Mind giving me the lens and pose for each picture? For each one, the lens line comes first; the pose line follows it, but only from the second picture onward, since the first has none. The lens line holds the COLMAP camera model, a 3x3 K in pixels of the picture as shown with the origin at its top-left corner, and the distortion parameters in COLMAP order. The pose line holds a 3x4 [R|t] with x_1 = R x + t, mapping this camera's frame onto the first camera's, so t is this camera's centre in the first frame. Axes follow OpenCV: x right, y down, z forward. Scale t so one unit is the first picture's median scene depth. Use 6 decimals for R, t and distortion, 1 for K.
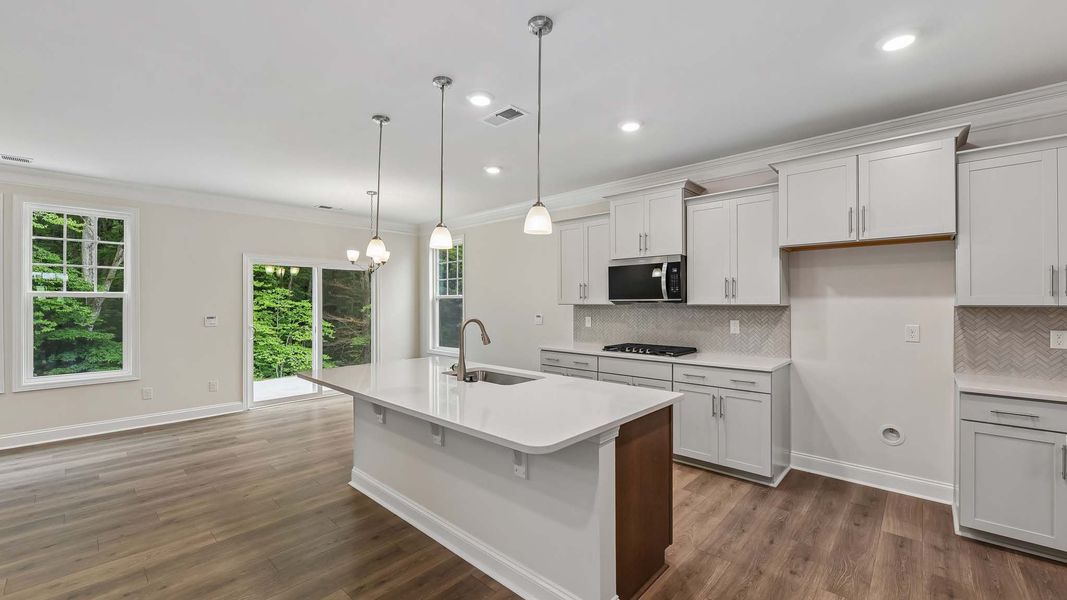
lens RADIAL K [[433.1, 0, 533.2], [0, 433.1, 296.0], [0, 0, 1]] dist [0.001313, -0.000205]
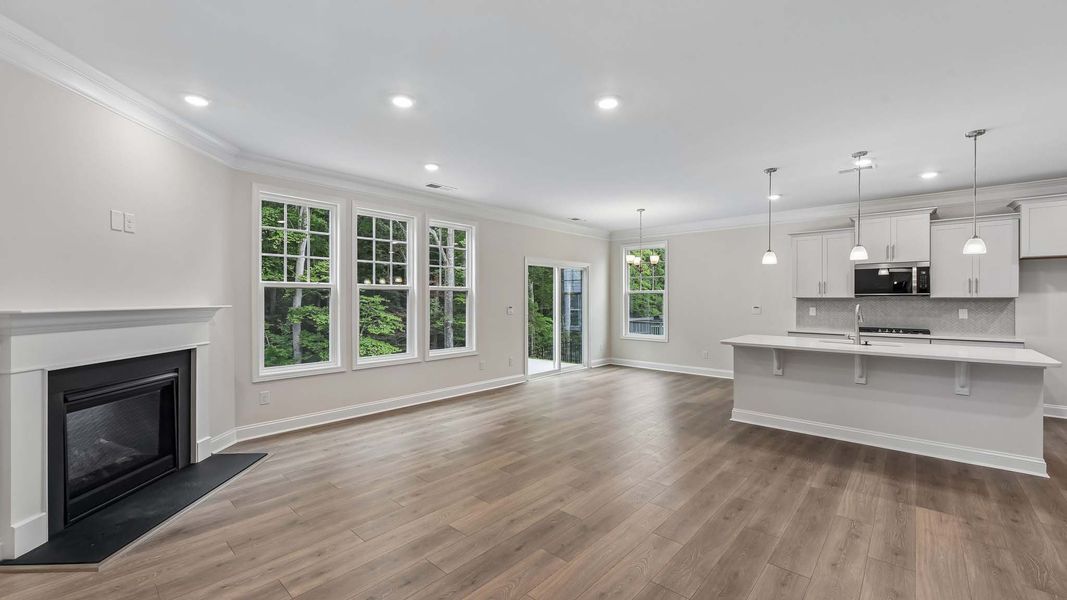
lens RADIAL K [[446.1, 0, 521.4], [0, 446.1, 299.4], [0, 0, 1]] dist [-0.007939, -0.000144]
pose [[0.999922, 0.003232, 0.012065, -0.860044], [-0.003419, 0.999874, 0.015502, 0.007294], [-0.012014, -0.015542, 0.999807, -0.353043]]
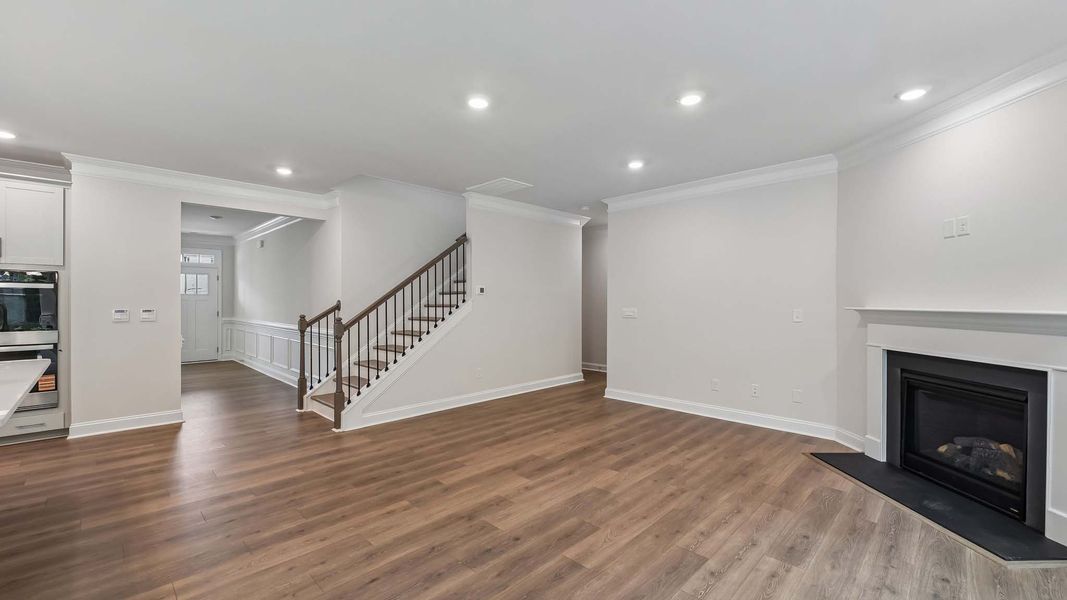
lens RADIAL K [[425.3, 0, 518.6], [0, 425.3, 300.1], [0, 0, 1]] dist [0.000452, 0.000018]
pose [[-0.999222, 0.001955, 0.039383, -0.804285], [0.001313, 0.999866, -0.016328, 0.033414], [-0.039410, -0.016263, -0.999091, 1.015780]]
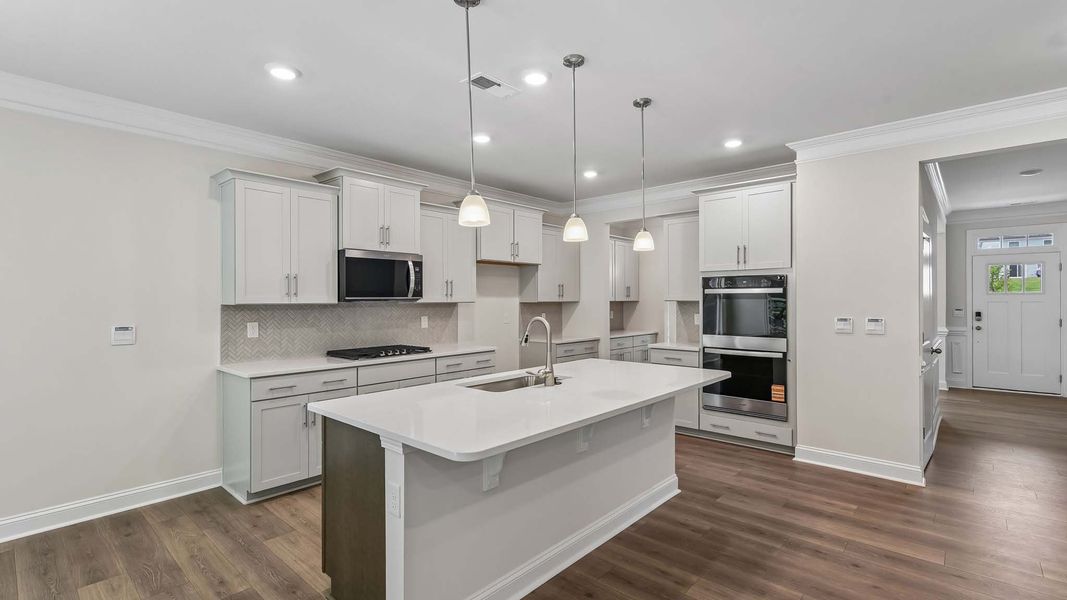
lens RADIAL K [[481.6, 0, 533.5], [0, 481.6, 300.0], [0, 0, 1]] dist [-0.010784, -0.000102]
pose [[-0.011979, 0.000393, 0.999928, -0.722599], [-0.008178, 0.999966, -0.000491, 0.010575], [-0.999895, -0.008183, -0.011976, 0.649664]]
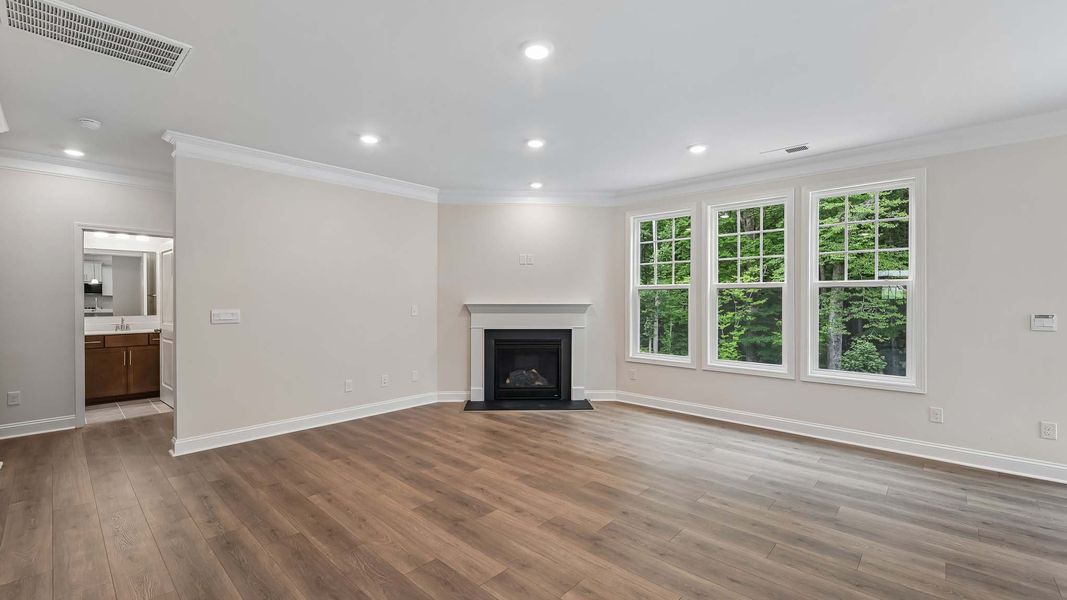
lens RADIAL K [[436.3, 0, 535.6], [0, 436.3, 302.4], [0, 0, 1]] dist [0.002478, -0.000305]
pose [[0.004549, 0.012159, -0.999916, -0.161865], [0.010883, 0.999866, 0.012207, 0.016042], [0.999930, -0.010937, 0.004416, 0.350092]]
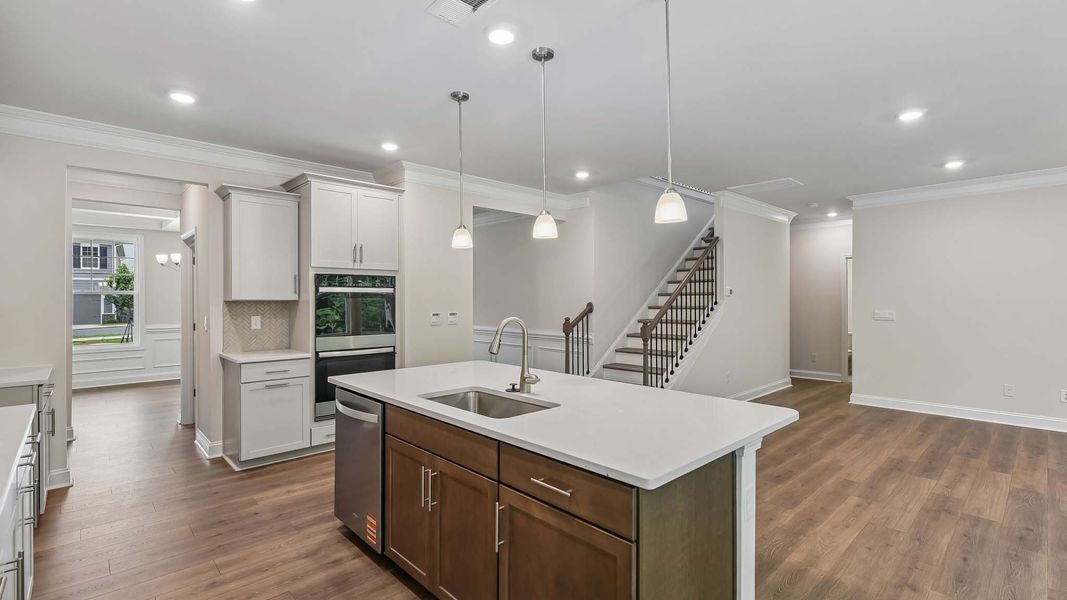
lens RADIAL K [[479.0, 0, 533.5], [0, 479.0, 300.0], [0, 0, 1]] dist [0.005461, 0.000567]
pose [[-0.997790, 0.001526, 0.066431, -0.149108], [0.001034, 0.999972, -0.007440, 0.016104], [-0.066441, -0.007355, -0.997763, 1.181781]]
